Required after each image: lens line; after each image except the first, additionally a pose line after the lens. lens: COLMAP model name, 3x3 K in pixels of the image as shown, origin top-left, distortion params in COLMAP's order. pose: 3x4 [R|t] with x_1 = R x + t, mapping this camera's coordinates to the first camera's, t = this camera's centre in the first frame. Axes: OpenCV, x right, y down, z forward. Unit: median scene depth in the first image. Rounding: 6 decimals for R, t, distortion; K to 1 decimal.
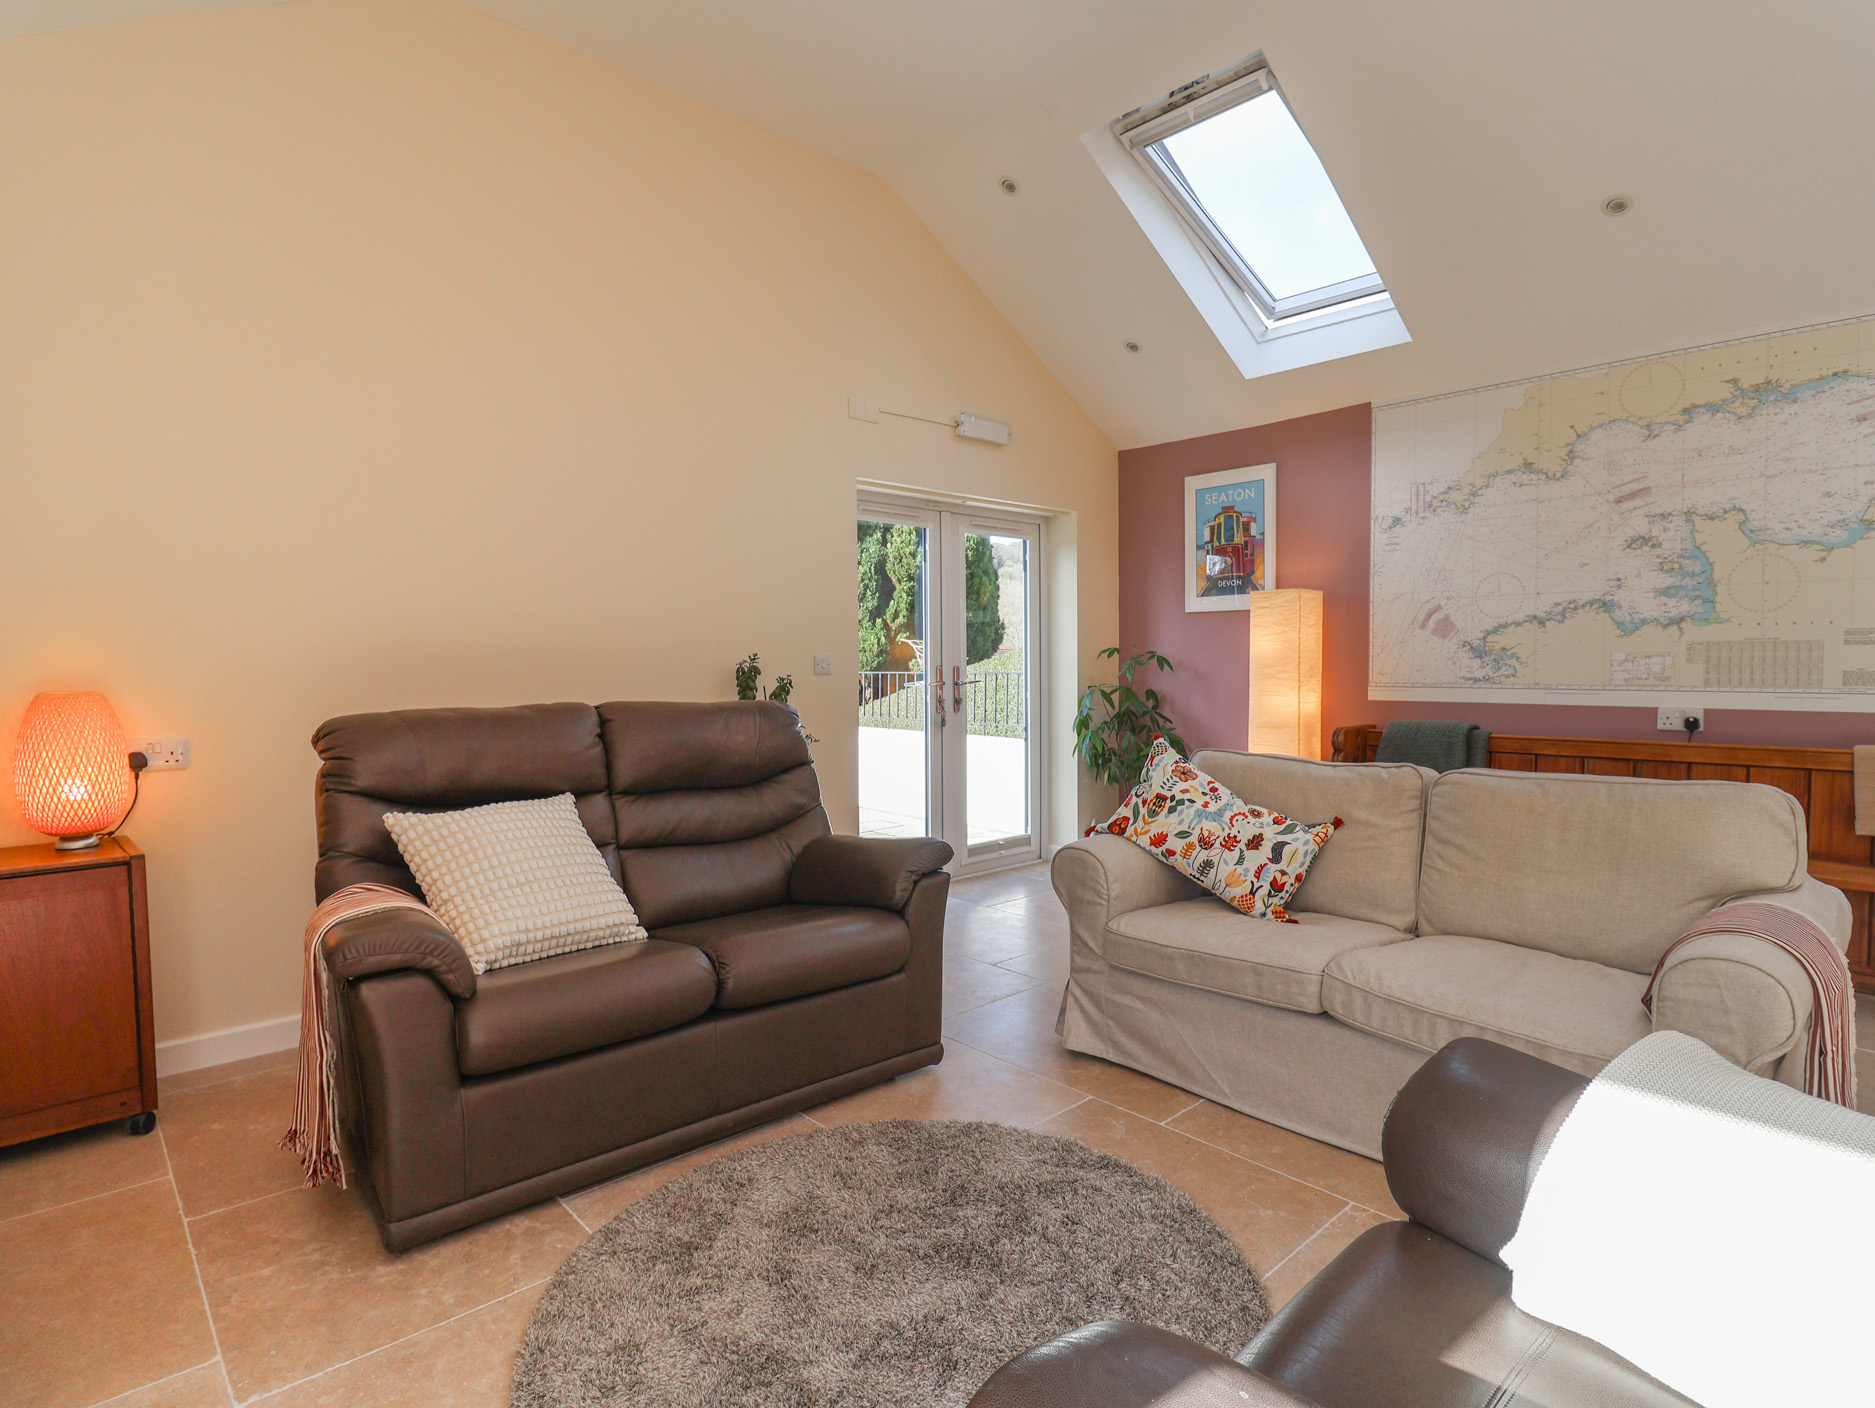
lens RADIAL K [[988.1, 0, 934.0], [0, 988.1, 707.4], [0, 0, 1]] dist [0.003760, -0.013417]
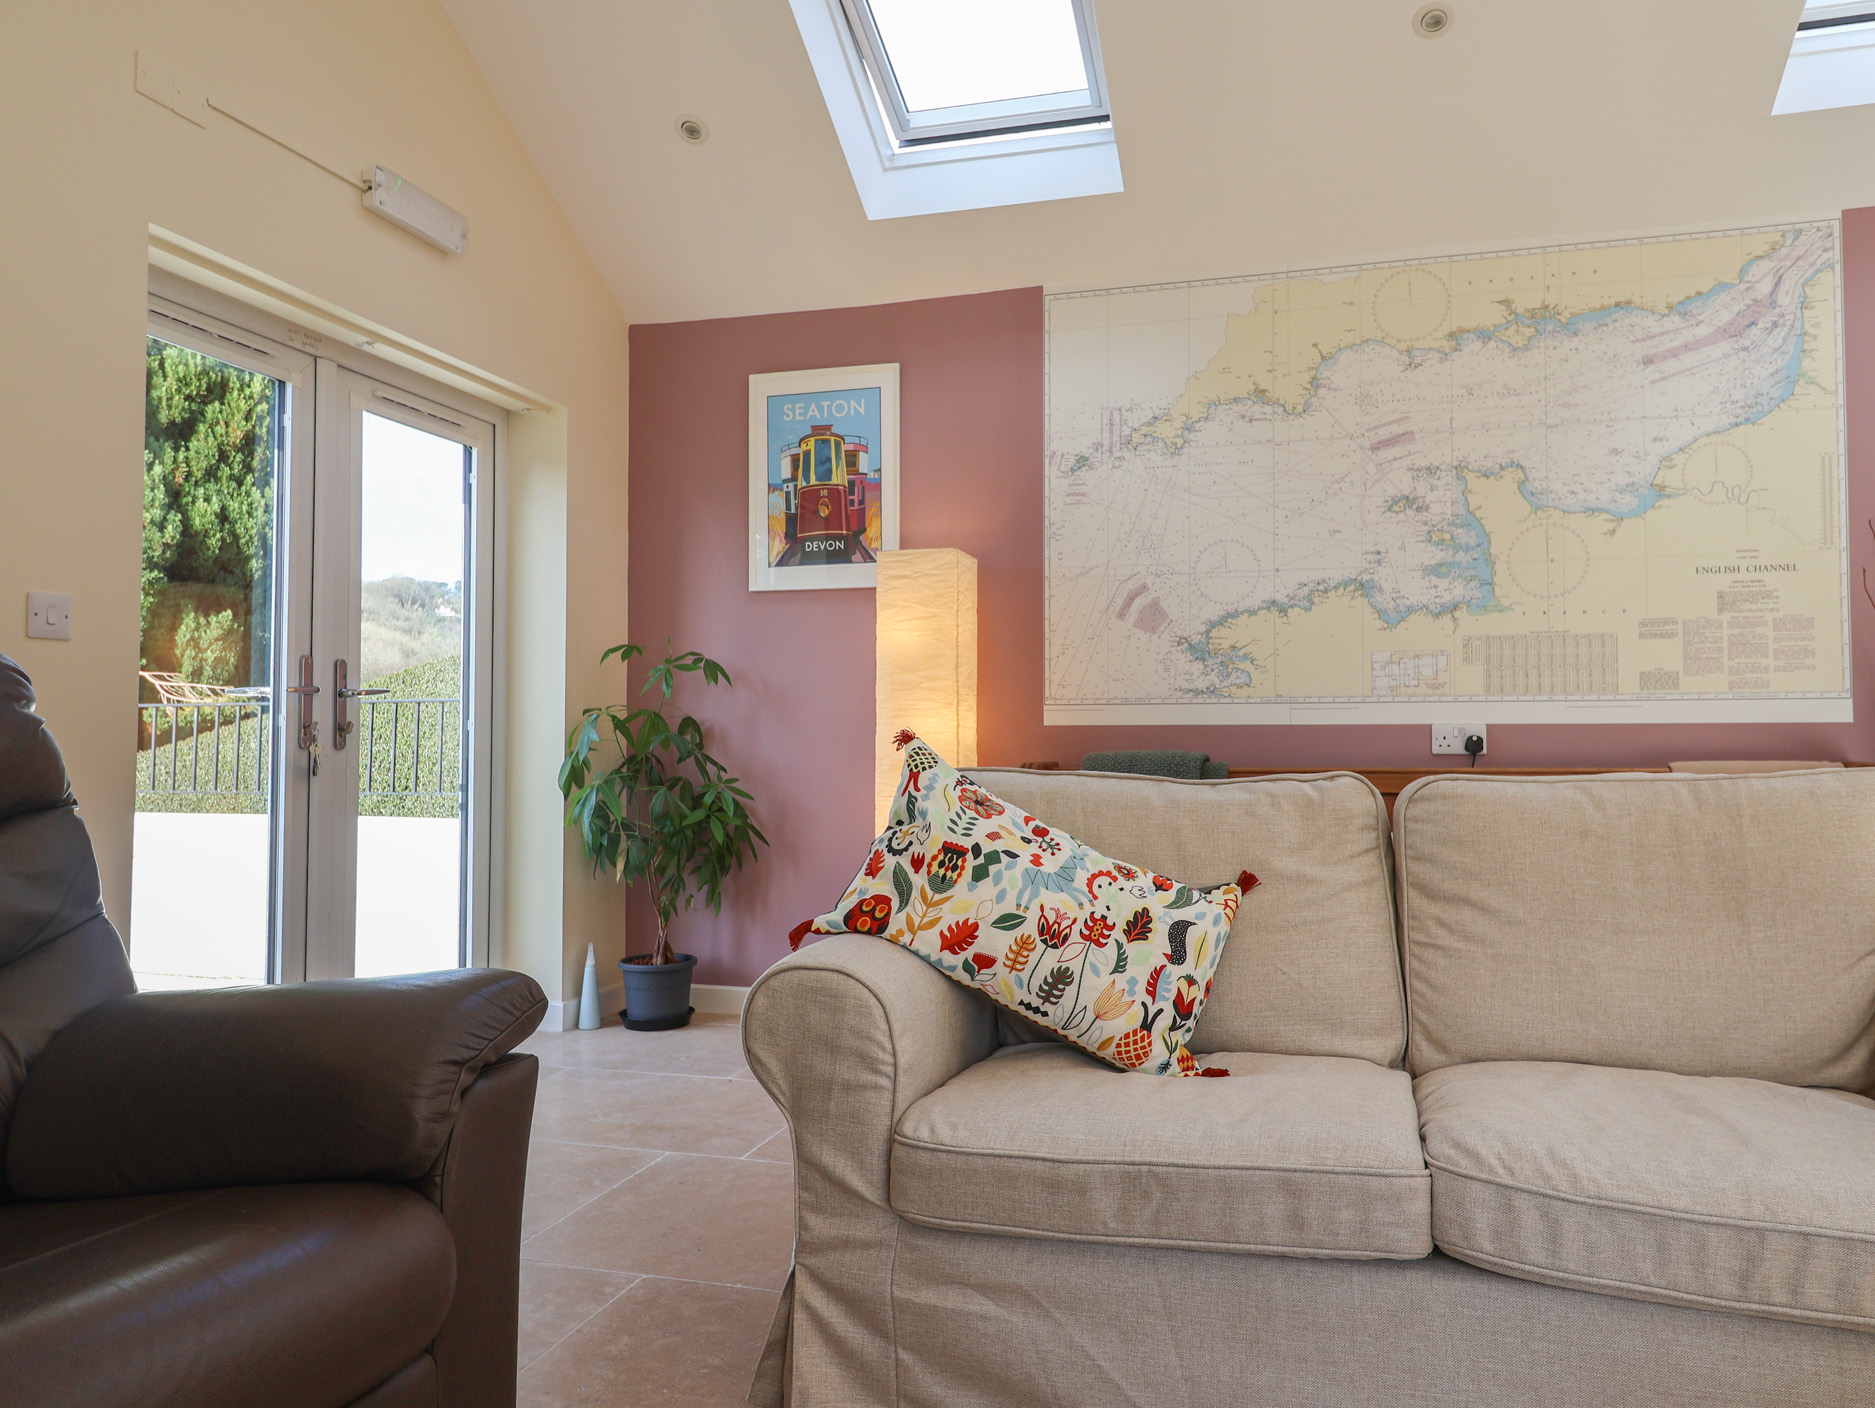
lens RADIAL K [[1216.0, 0, 868.0], [0, 1216.0, 733.5], [0, 0, 1]] dist [0.008251, -0.008021]
pose [[0.846155, 0.025919, 0.532306, -0.130688], [0.016538, 0.997059, -0.074838, 0.078164], [-0.532680, 0.072128, 0.843237, 0.511308]]
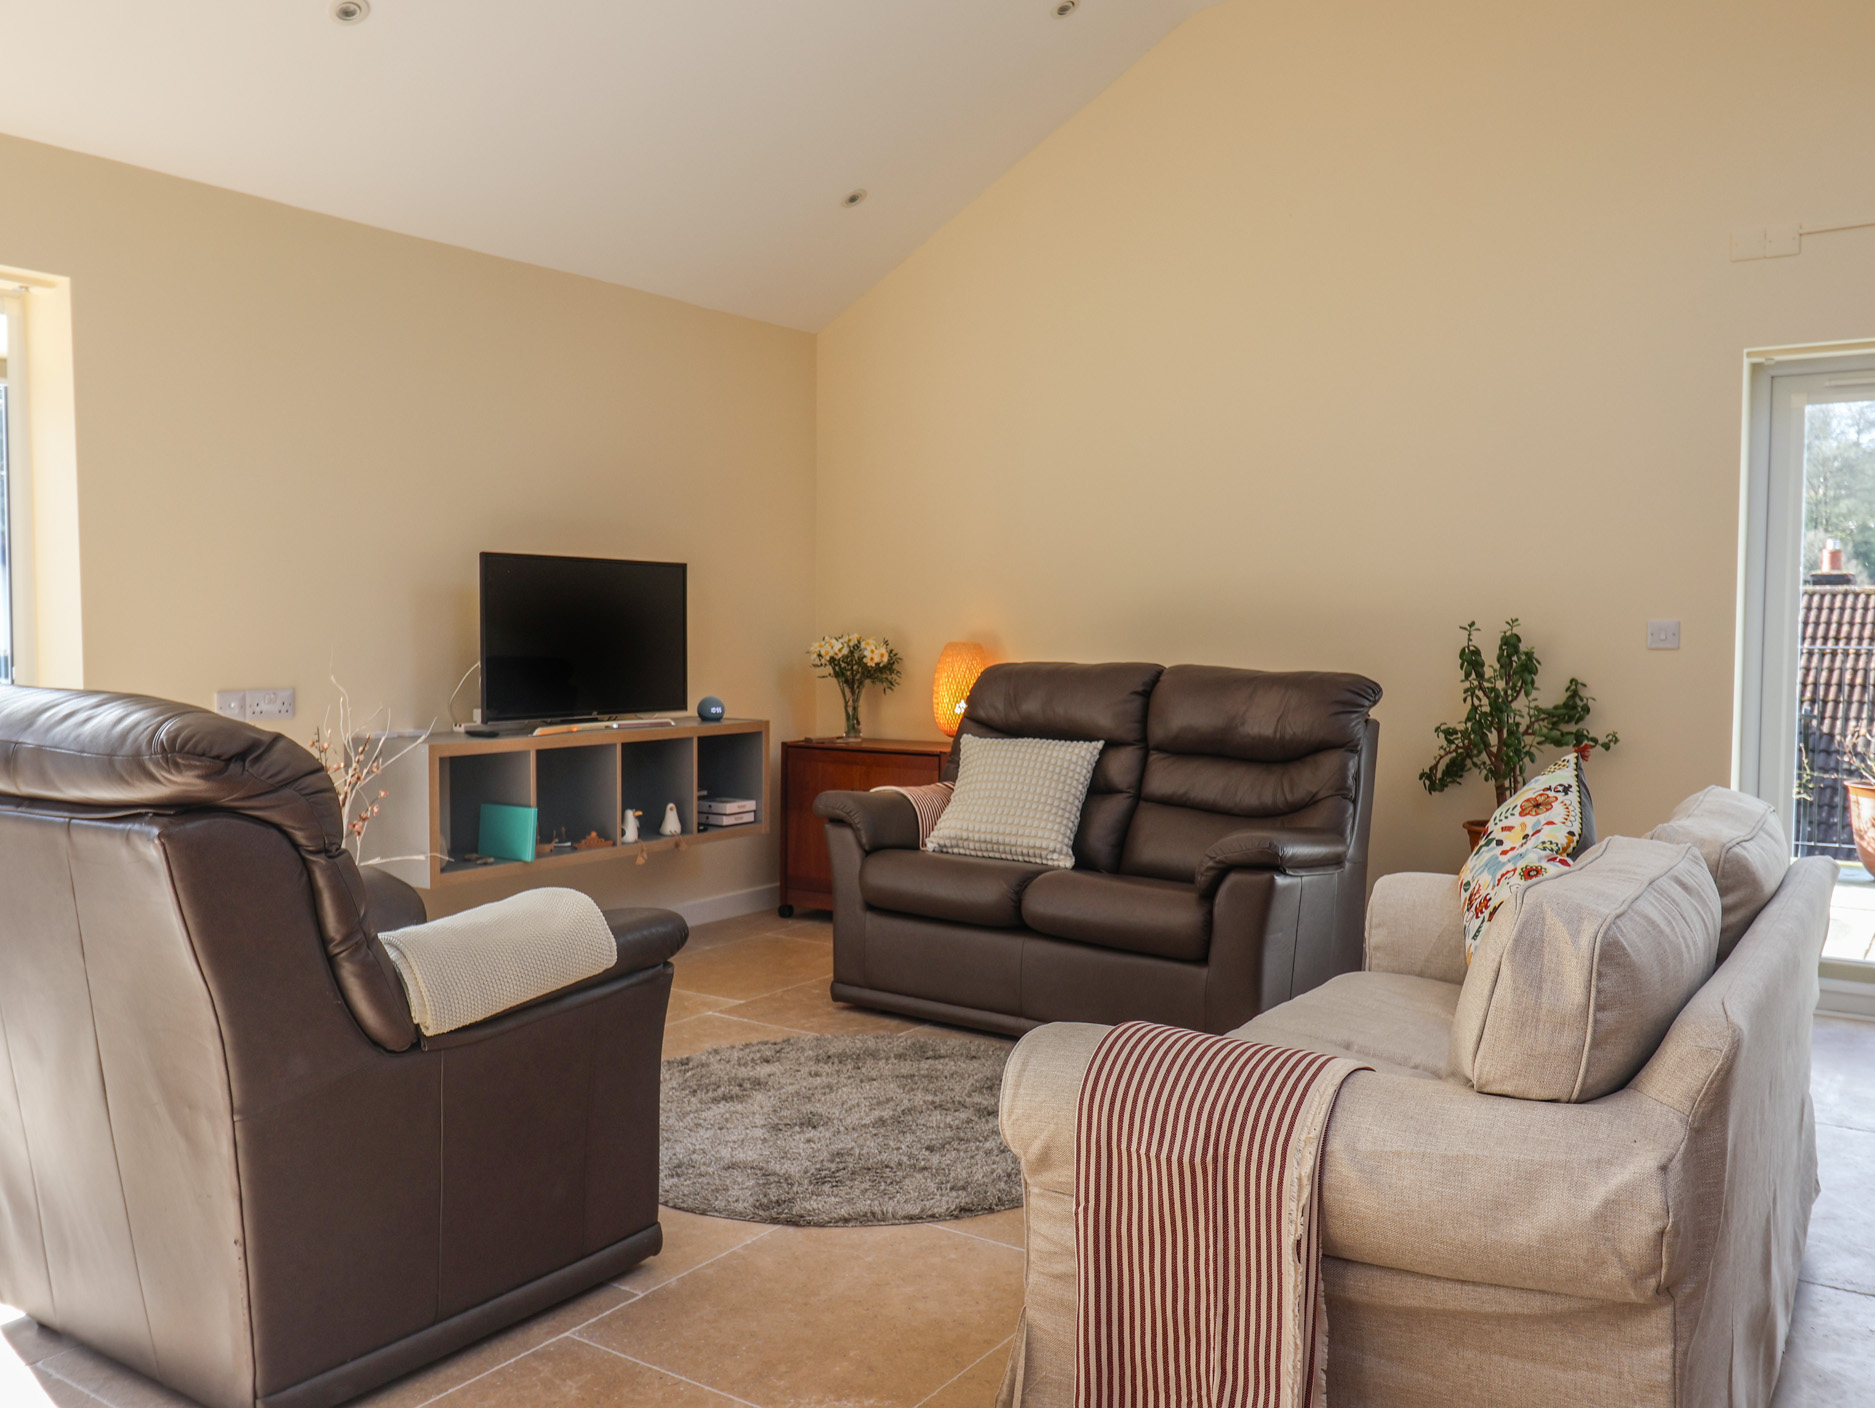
lens RADIAL K [[1485.7, 0, 941.3], [0, 1485.7, 710.6], [0, 0, 1]] dist [0.008860, -0.013699]
pose [[0.231896, 0.065392, -0.970540, 1.000751], [-0.053664, 0.997078, 0.054358, -0.024663], [0.971259, 0.039478, 0.234728, 0.339445]]
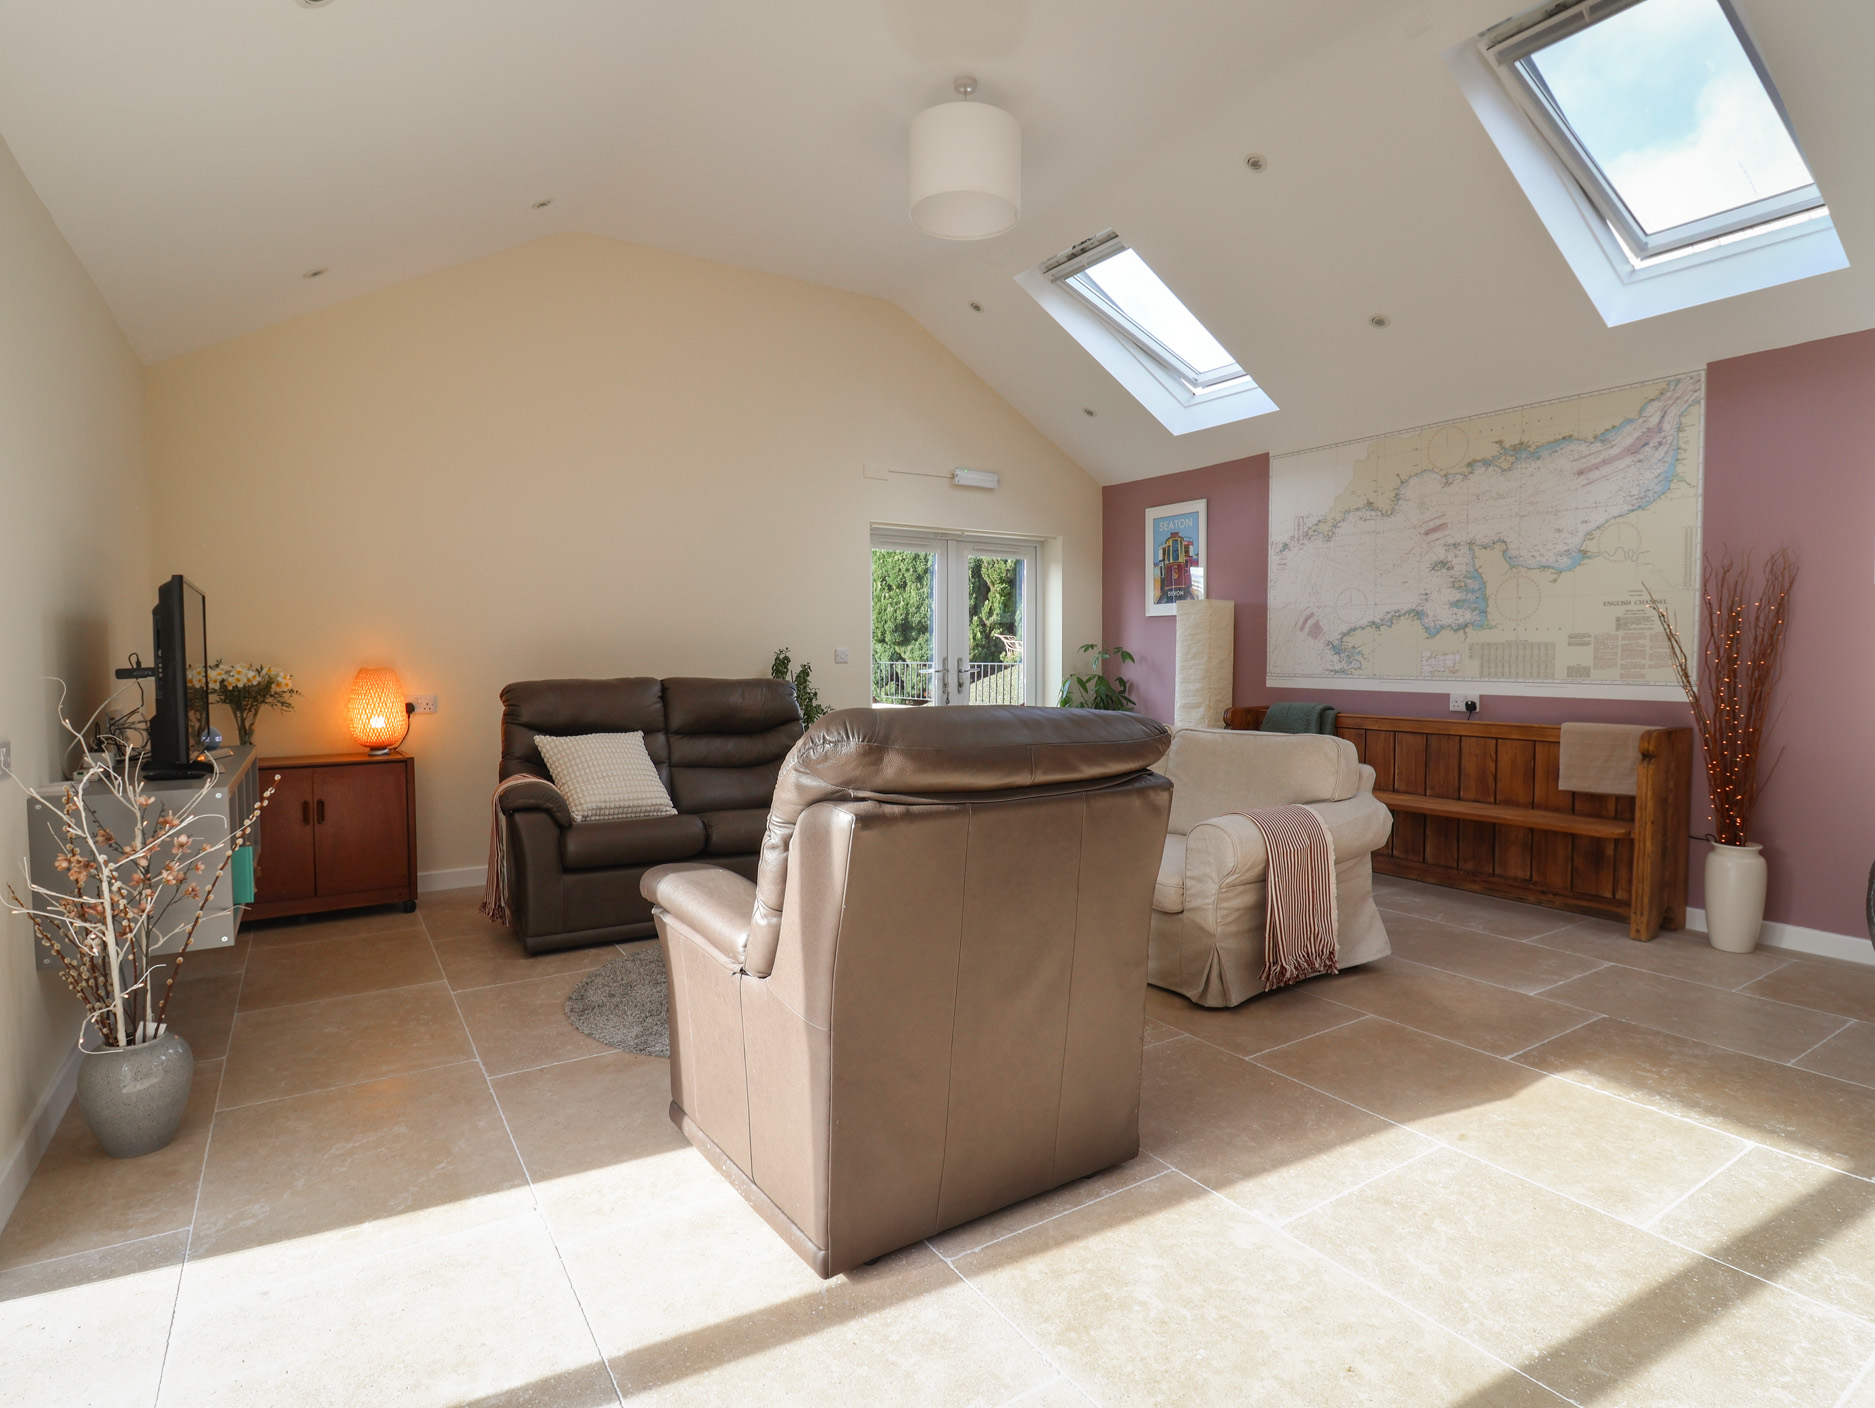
lens RADIAL K [[988.1, 0, 936.6], [0, 988.1, 710.6], [0, 0, 1]] dist [0.003760, -0.013417]
pose [[0.984092, 0.017498, -0.176798, 0.338463], [-0.015536, 0.999801, 0.012477, 0.019506], [0.176981, -0.009532, 0.984168, -0.450494]]
